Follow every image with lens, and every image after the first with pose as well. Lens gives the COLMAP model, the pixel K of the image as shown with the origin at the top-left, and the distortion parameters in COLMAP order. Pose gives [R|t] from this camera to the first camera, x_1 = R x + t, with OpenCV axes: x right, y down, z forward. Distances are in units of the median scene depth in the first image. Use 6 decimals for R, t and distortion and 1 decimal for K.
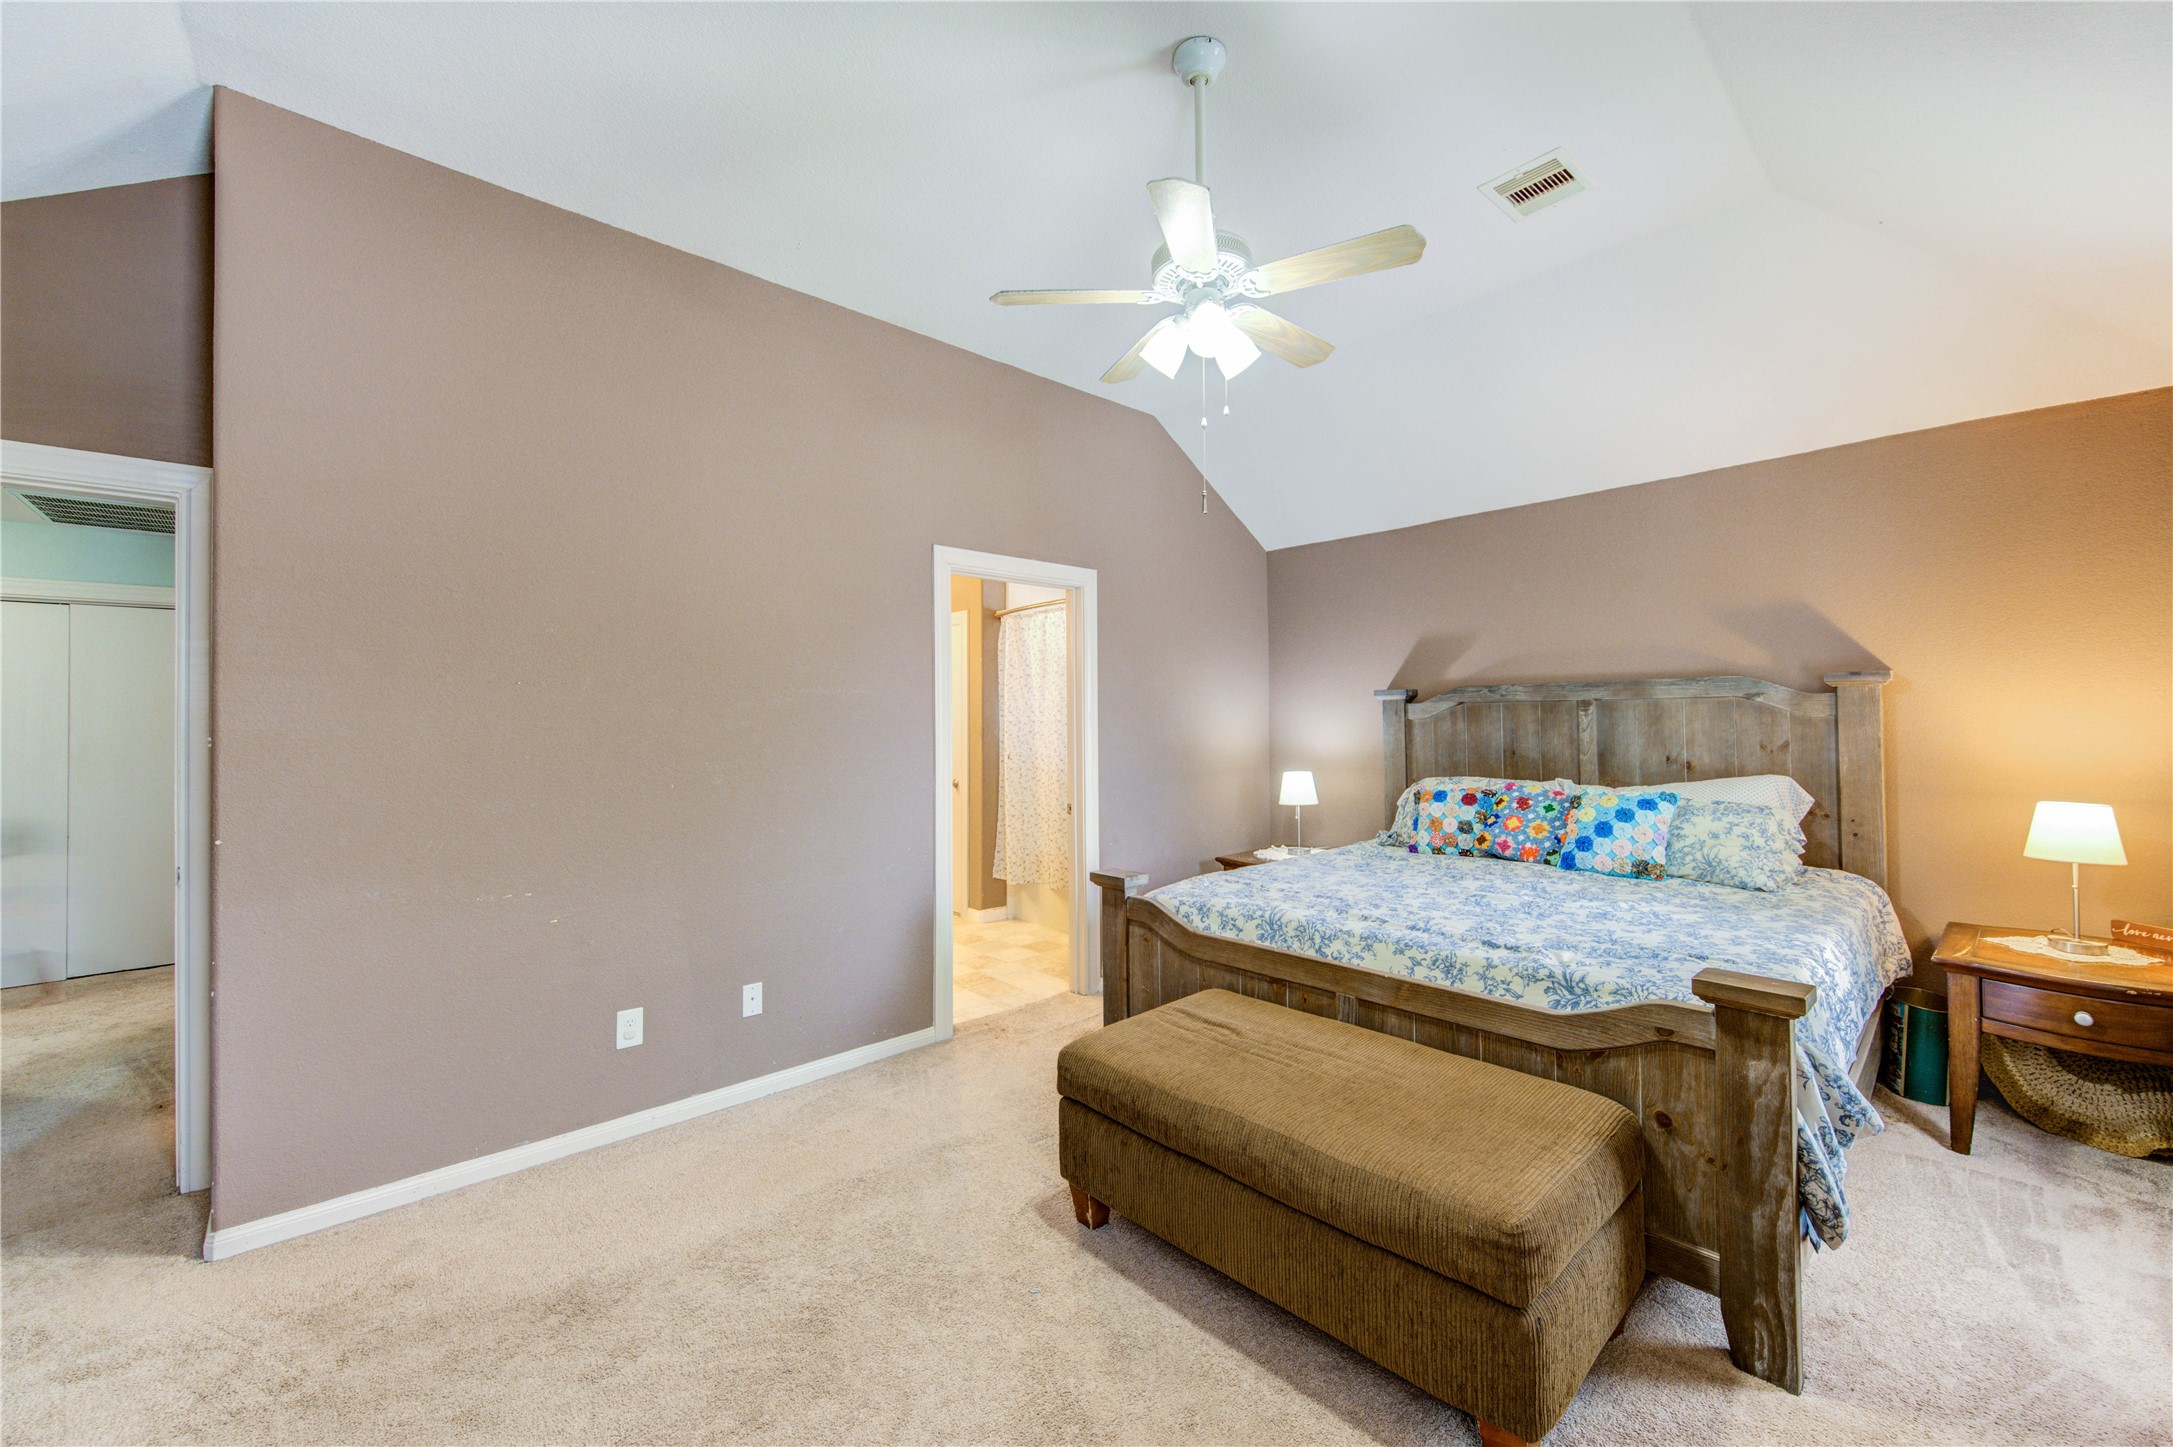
lens RADIAL K [[845.3, 0, 1103.9], [0, 845.3, 715.8], [0, 0, 1]] dist [-0.000475, 0.000036]
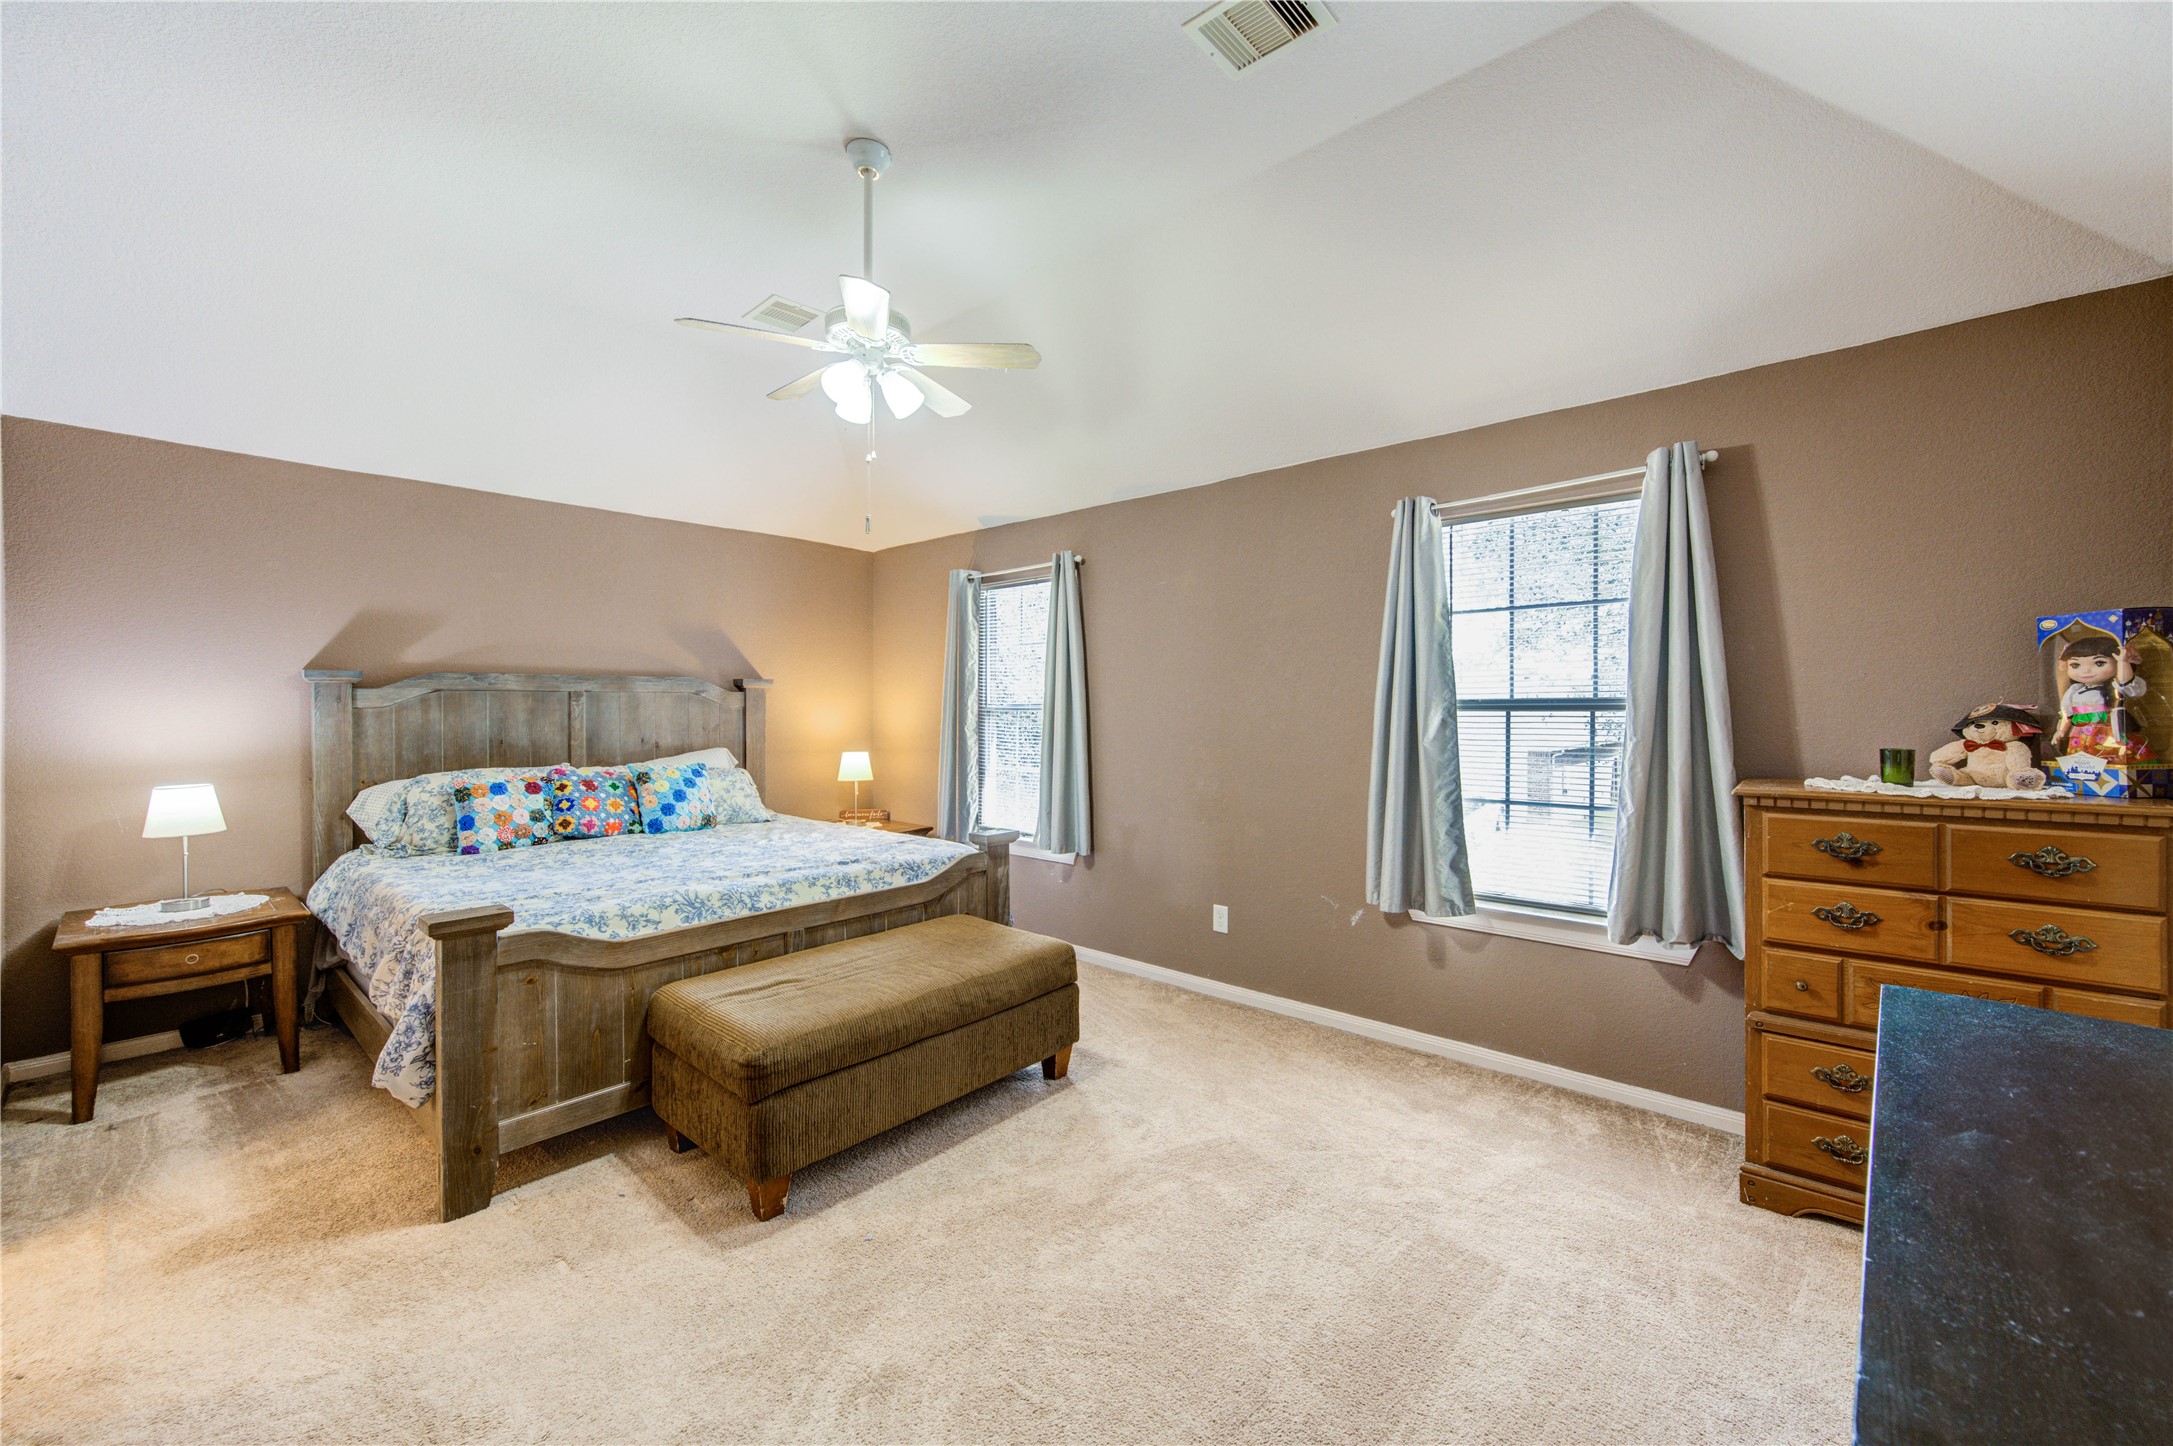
lens RADIAL K [[862.3, 0, 1086.5], [0, 862.3, 723.0], [0, 0, 1]] dist [0.000744, 0.000293]
pose [[-0.086517, -0.009582, 0.996204, -0.707895], [-0.001297, 0.999954, 0.009505, 0.013613], [-0.996250, -0.000470, -0.086525, 0.493651]]
